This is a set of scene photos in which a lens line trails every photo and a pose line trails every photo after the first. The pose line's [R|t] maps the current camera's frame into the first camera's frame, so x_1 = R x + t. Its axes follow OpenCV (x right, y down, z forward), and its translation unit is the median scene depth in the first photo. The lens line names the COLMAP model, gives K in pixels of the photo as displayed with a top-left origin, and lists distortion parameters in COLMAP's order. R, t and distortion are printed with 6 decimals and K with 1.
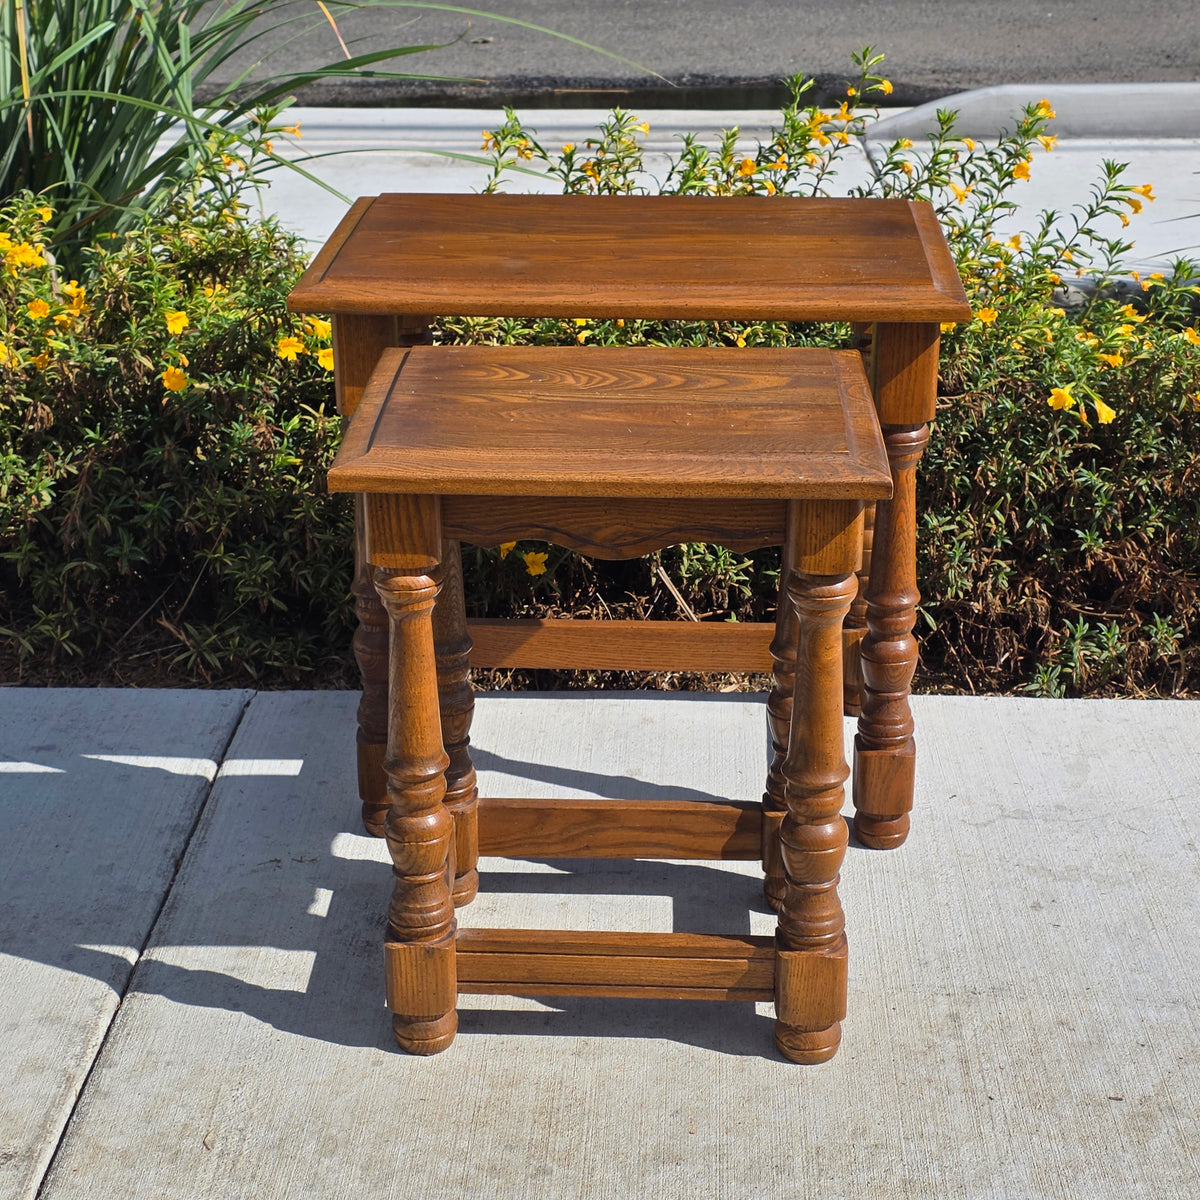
lens RADIAL K [[2224.3, 0, 604.3], [0, 2224.3, 604.0], [0, 0, 1]] dist [0.094532, 0.000000]
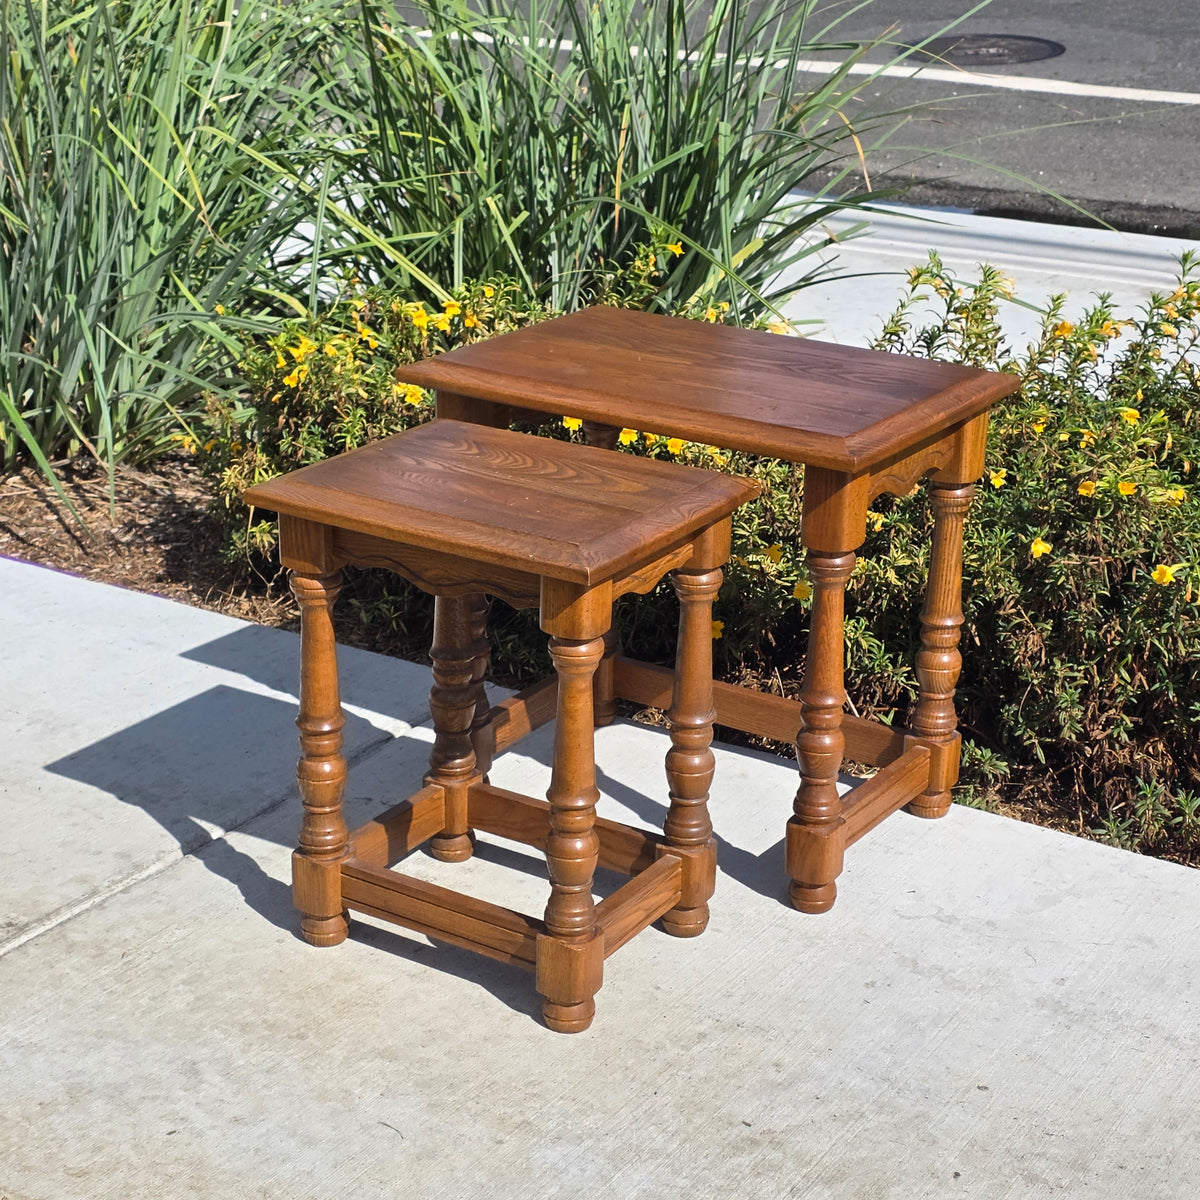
lens RADIAL K [[2224.3, 0, 597.8], [0, 2224.3, 600.9], [0, 0, 1]] dist [0.094532, 0.000000]
pose [[0.869354, 0.192145, -0.455307, 0.598590], [-0.209389, 0.977748, 0.012820, -0.046602], [0.447639, 0.084191, 0.890242, -0.108855]]
